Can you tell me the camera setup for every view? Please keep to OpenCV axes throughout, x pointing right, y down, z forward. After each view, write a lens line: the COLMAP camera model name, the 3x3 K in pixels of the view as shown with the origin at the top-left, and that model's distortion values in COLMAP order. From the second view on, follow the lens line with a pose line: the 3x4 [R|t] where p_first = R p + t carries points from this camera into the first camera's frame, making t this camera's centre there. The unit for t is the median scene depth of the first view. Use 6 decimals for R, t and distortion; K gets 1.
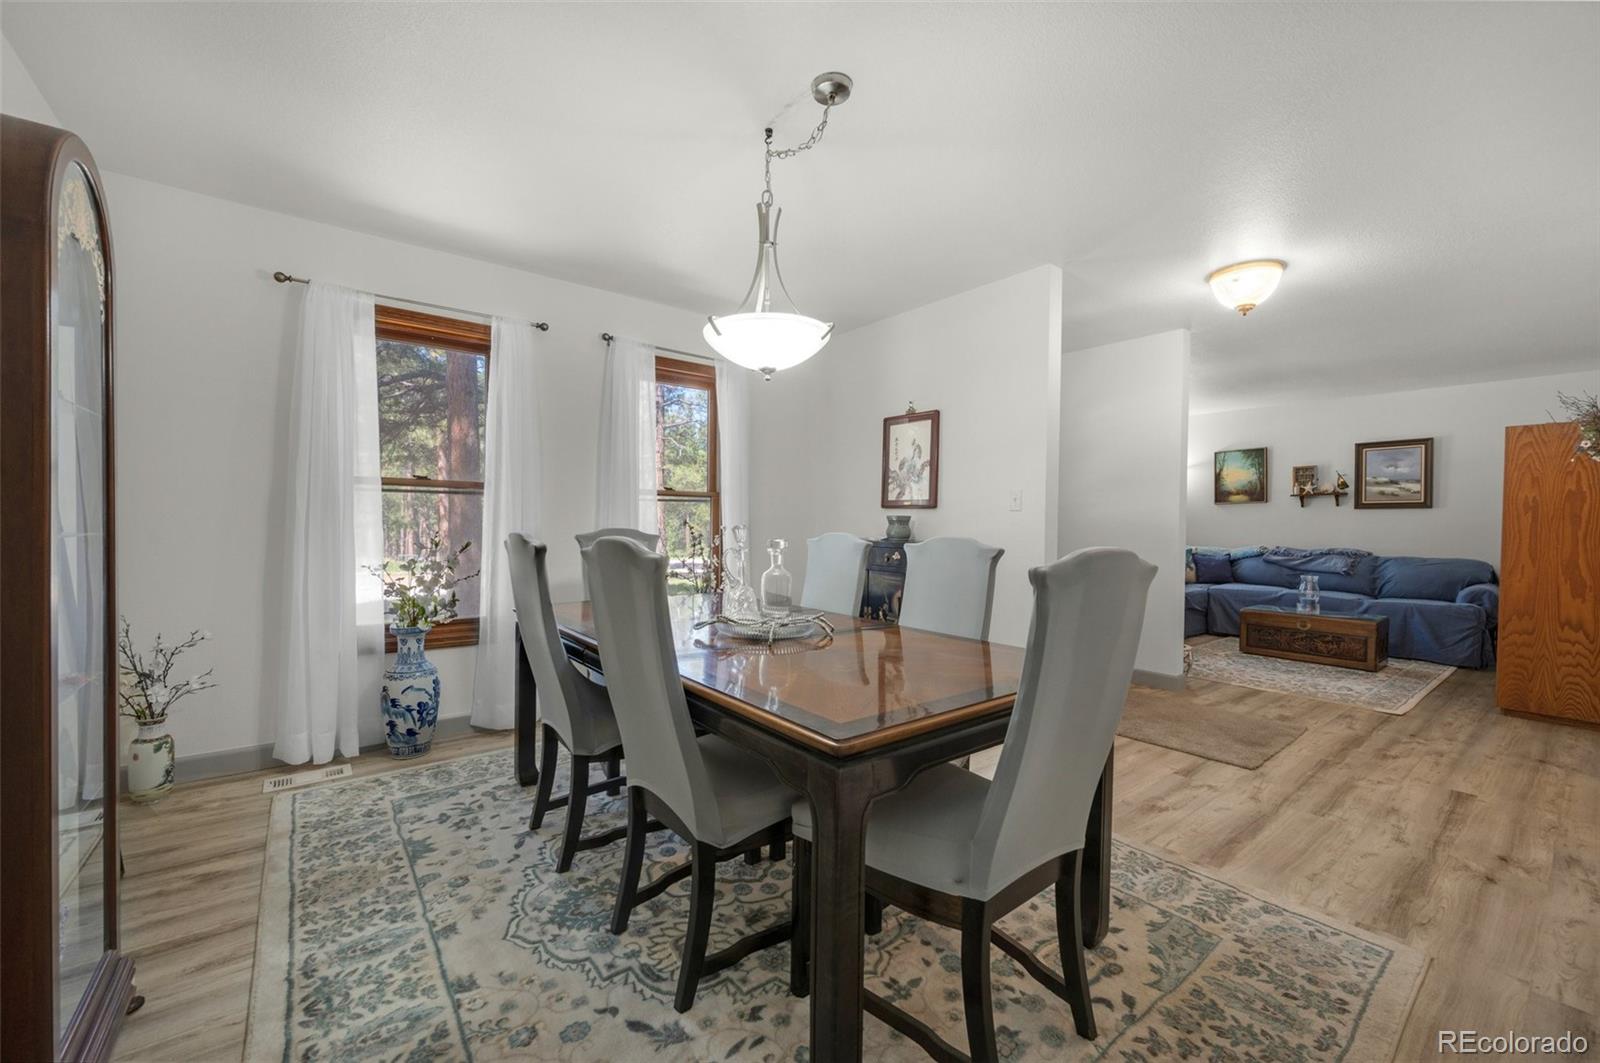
lens RADIAL K [[621.5, 0, 798.0], [0, 621.5, 523.3], [0, 0, 1]] dist [0.000032, 0.000114]
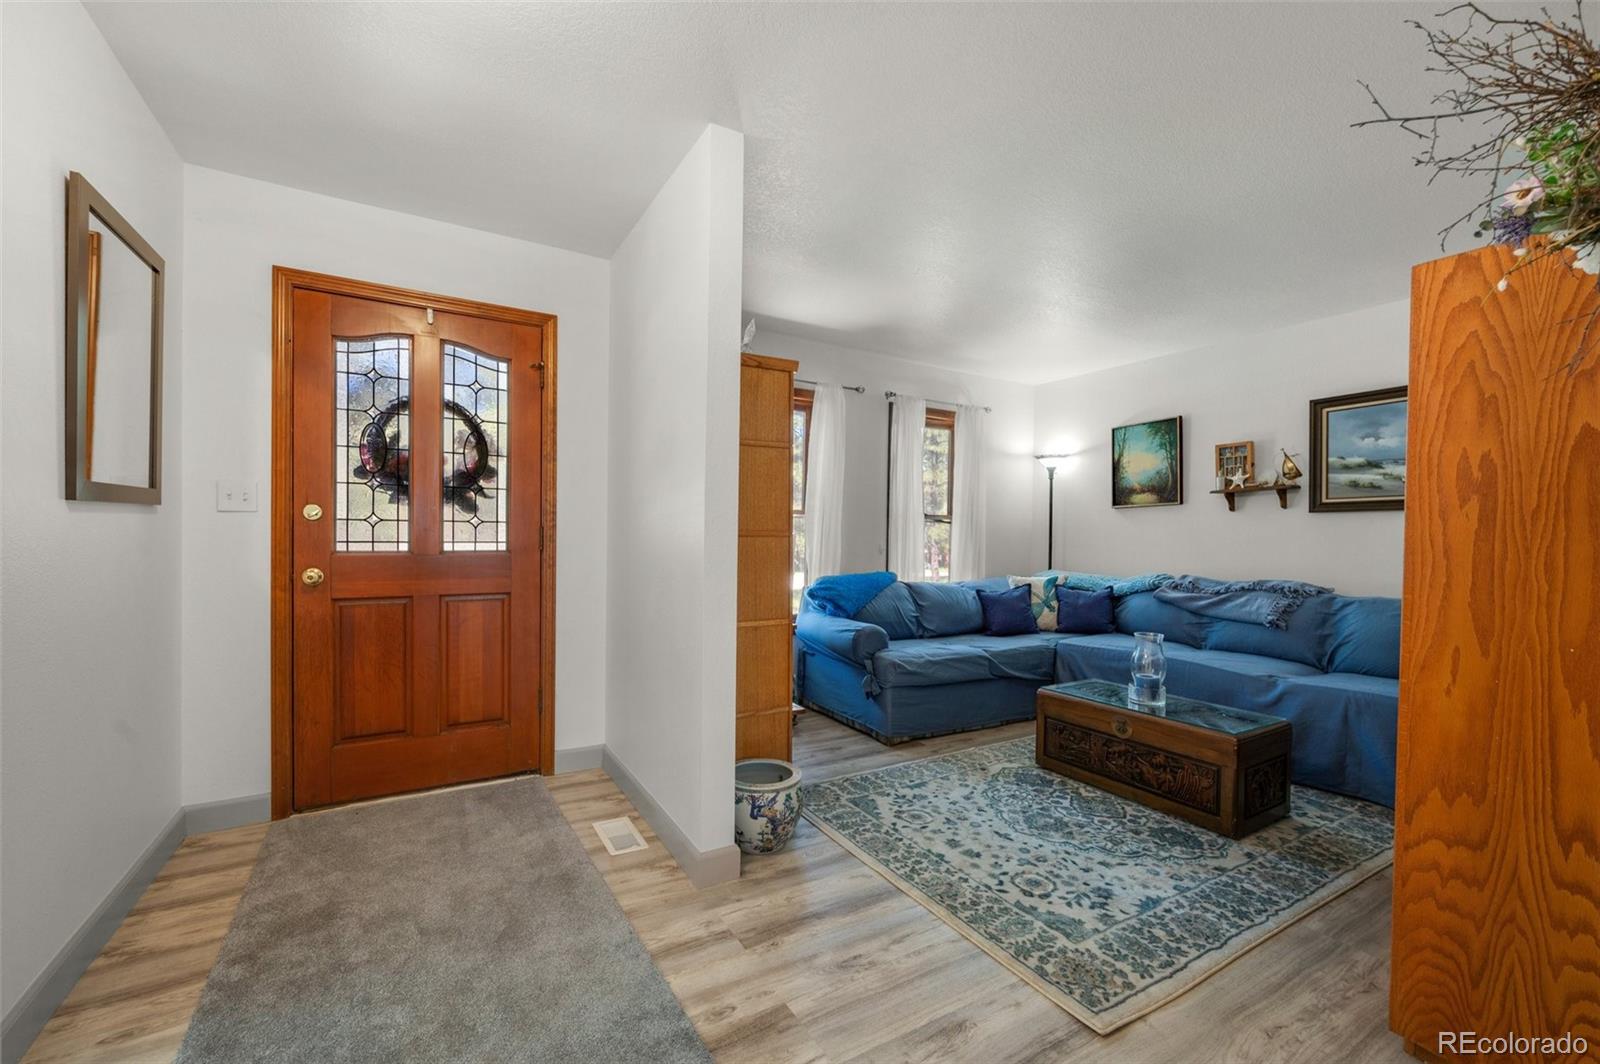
lens RADIAL K [[631.6, 0, 797.8], [0, 631.6, 536.1], [0, 0, 1]] dist [-0.001681, -0.000263]
pose [[0.991603, 0.000894, -0.129314, 0.507363], [-0.001795, 0.999975, -0.006855, 0.003954], [0.129305, 0.007030, 0.991580, 0.359418]]
